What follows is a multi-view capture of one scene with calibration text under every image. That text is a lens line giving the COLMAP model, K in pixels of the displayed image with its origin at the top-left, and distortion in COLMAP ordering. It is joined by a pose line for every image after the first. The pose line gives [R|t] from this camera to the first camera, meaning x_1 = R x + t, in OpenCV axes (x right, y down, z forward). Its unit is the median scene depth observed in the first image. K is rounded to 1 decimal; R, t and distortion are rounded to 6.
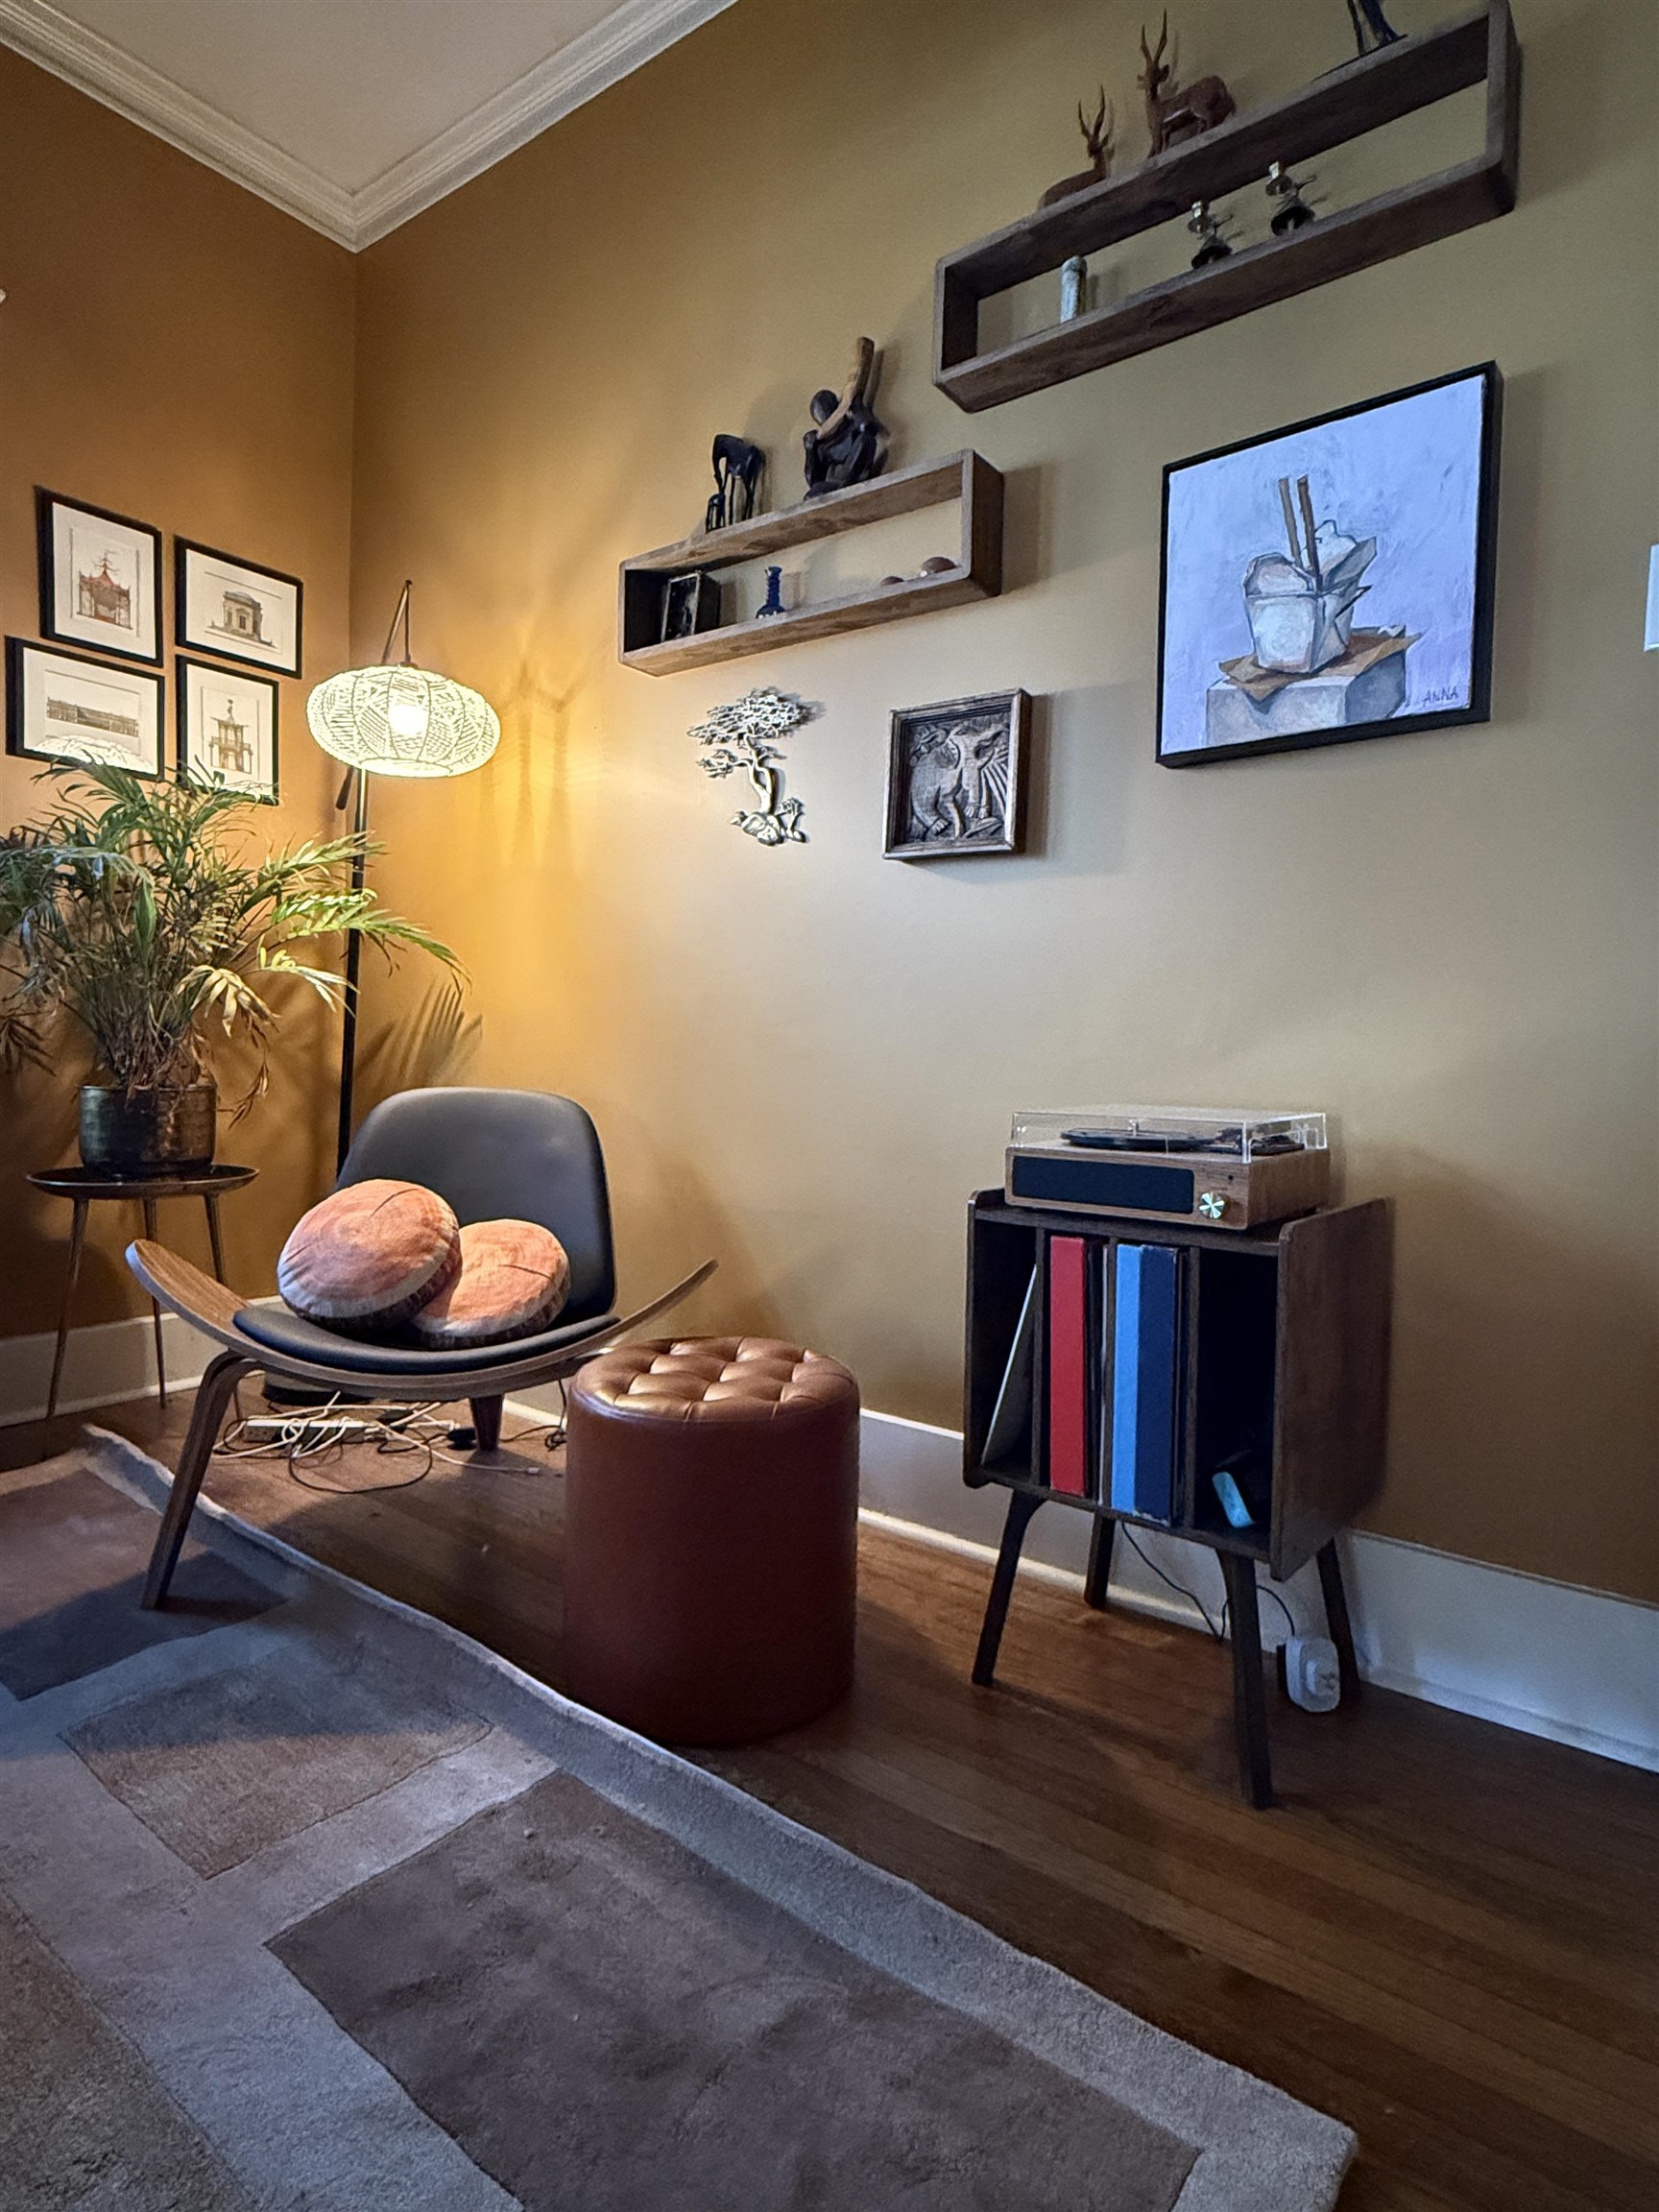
lens RADIAL K [[1160.4, 0, 829.5], [0, 1160.4, 1106.0], [0, 0, 1]] dist [0.000695, -0.000038]
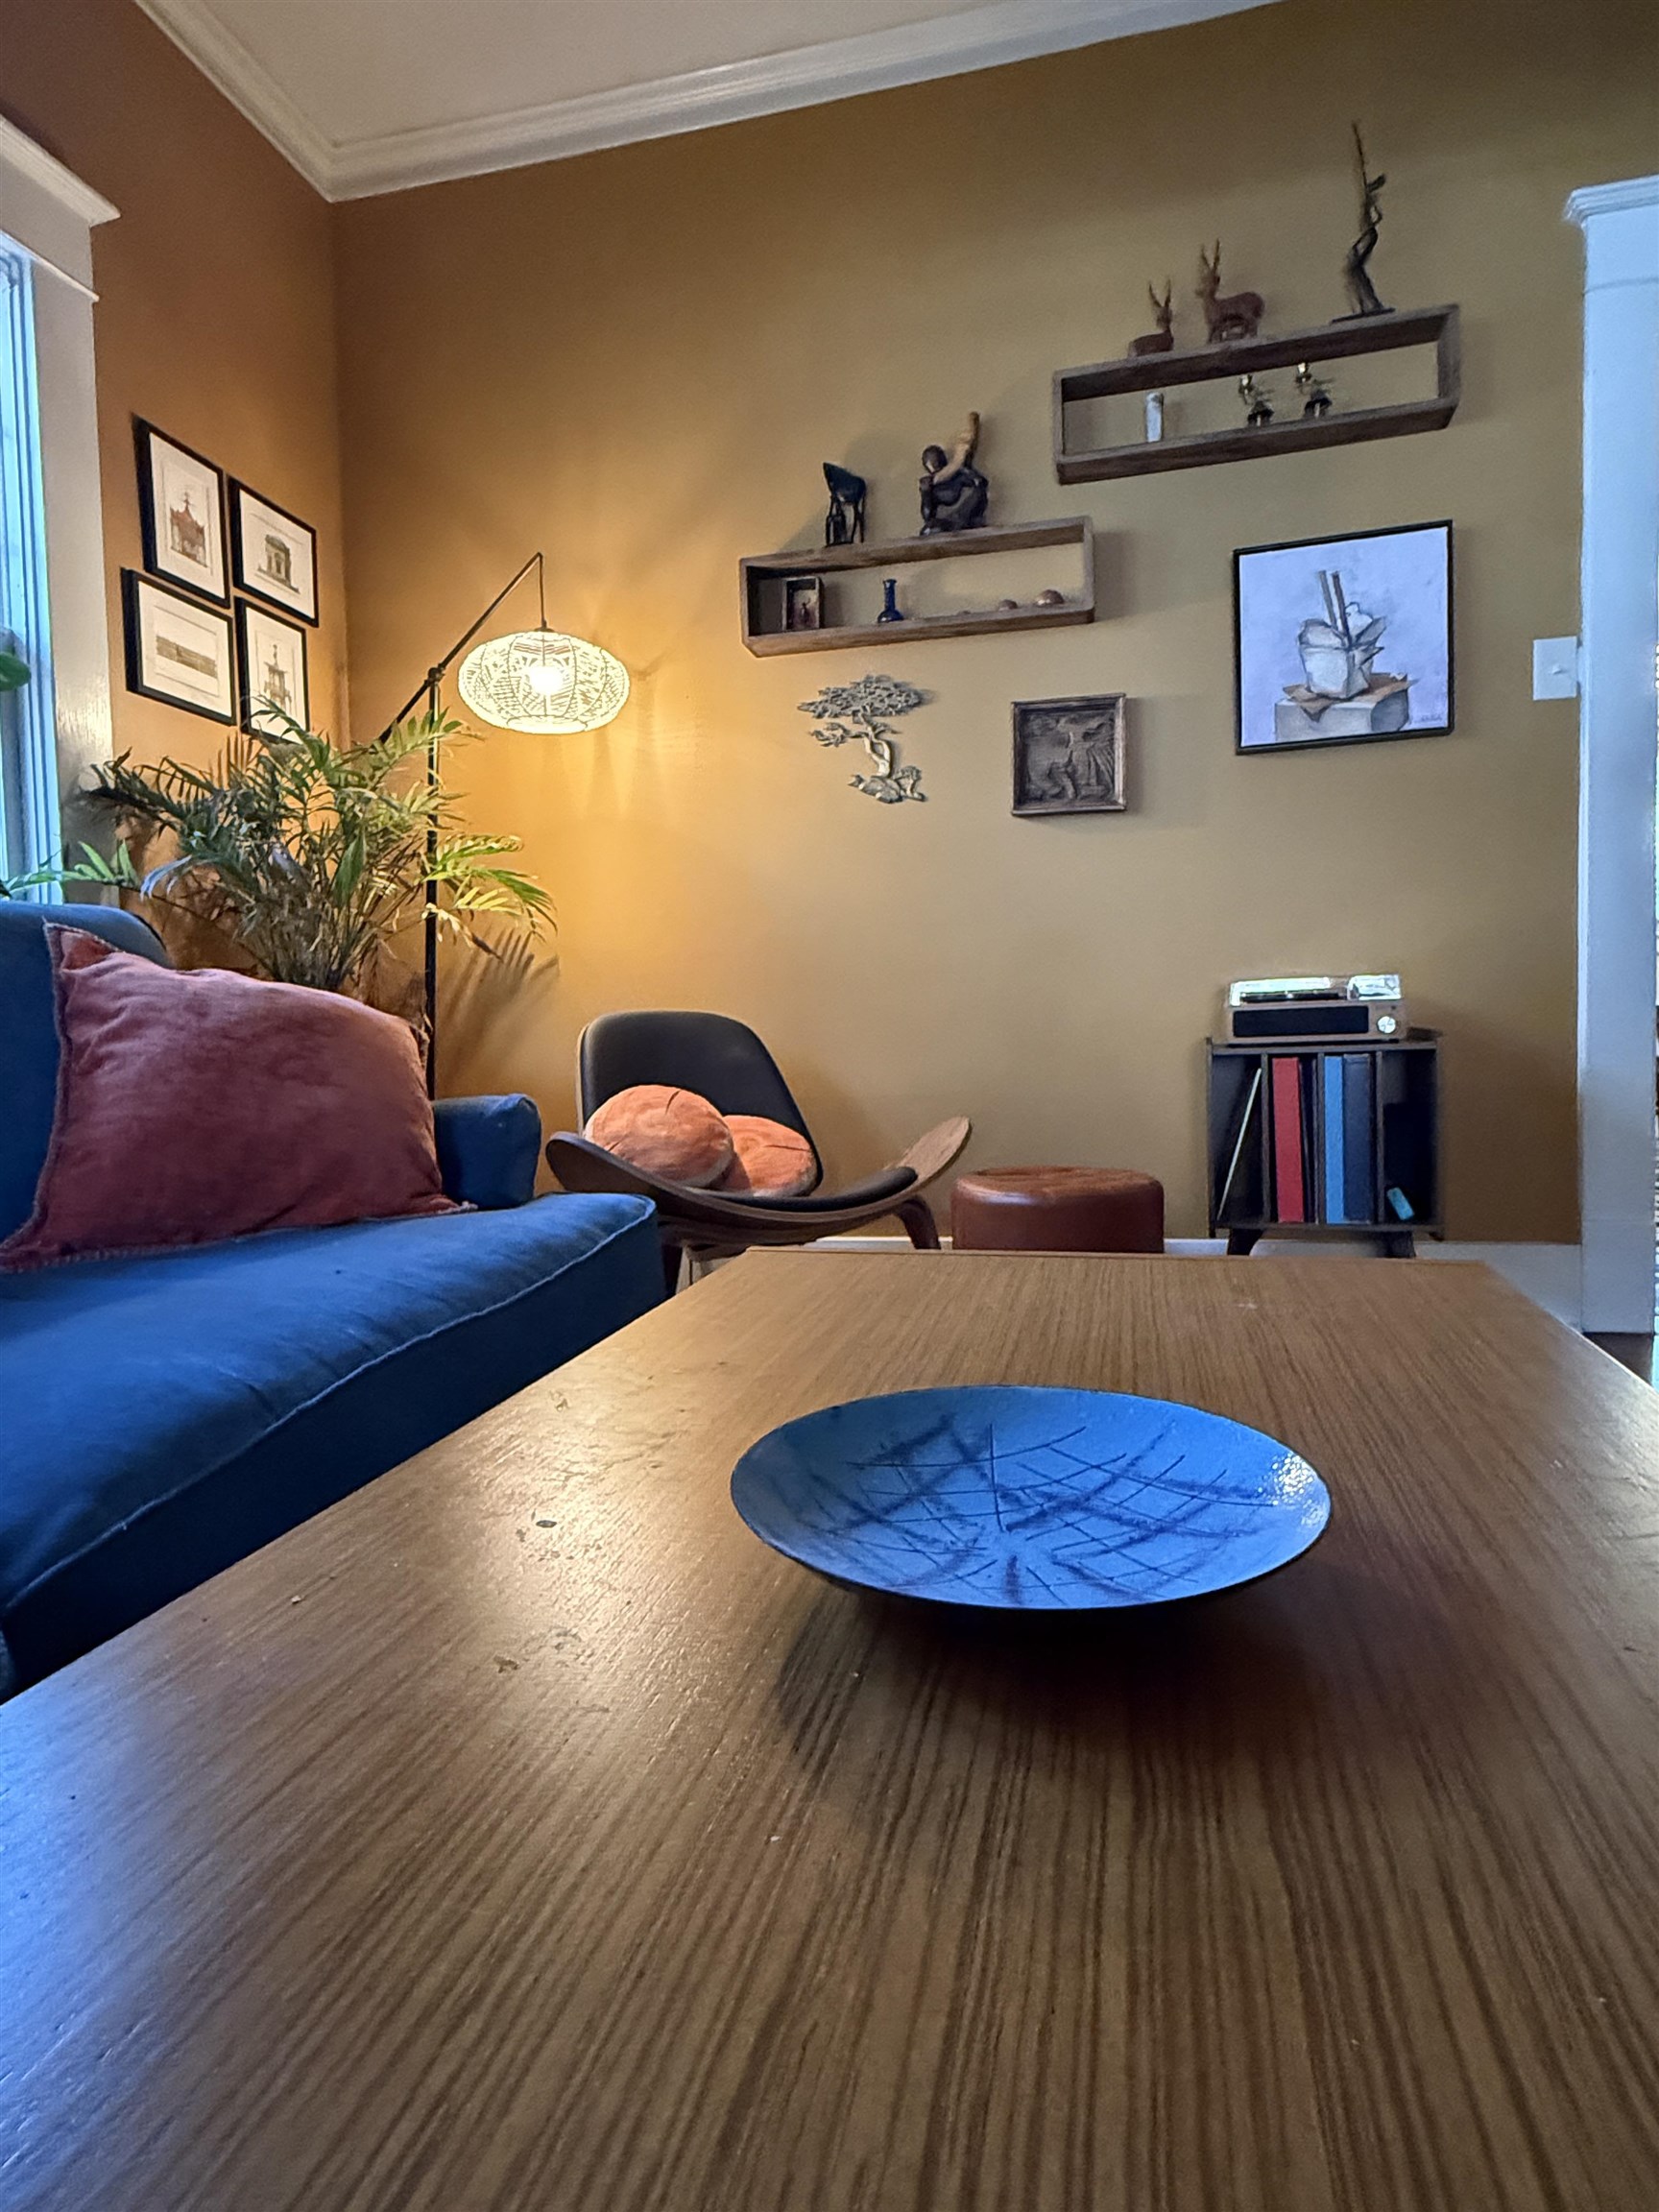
lens RADIAL K [[1203.6, 0, 829.0], [0, 1203.6, 1100.3], [0, 0, 1]] dist [0.000666, 0.000714]
pose [[0.921073, -0.070347, 0.382982, -0.692122], [0.067576, 0.997499, 0.020701, 0.067474], [-0.383481, 0.006813, 0.923524, -0.177708]]
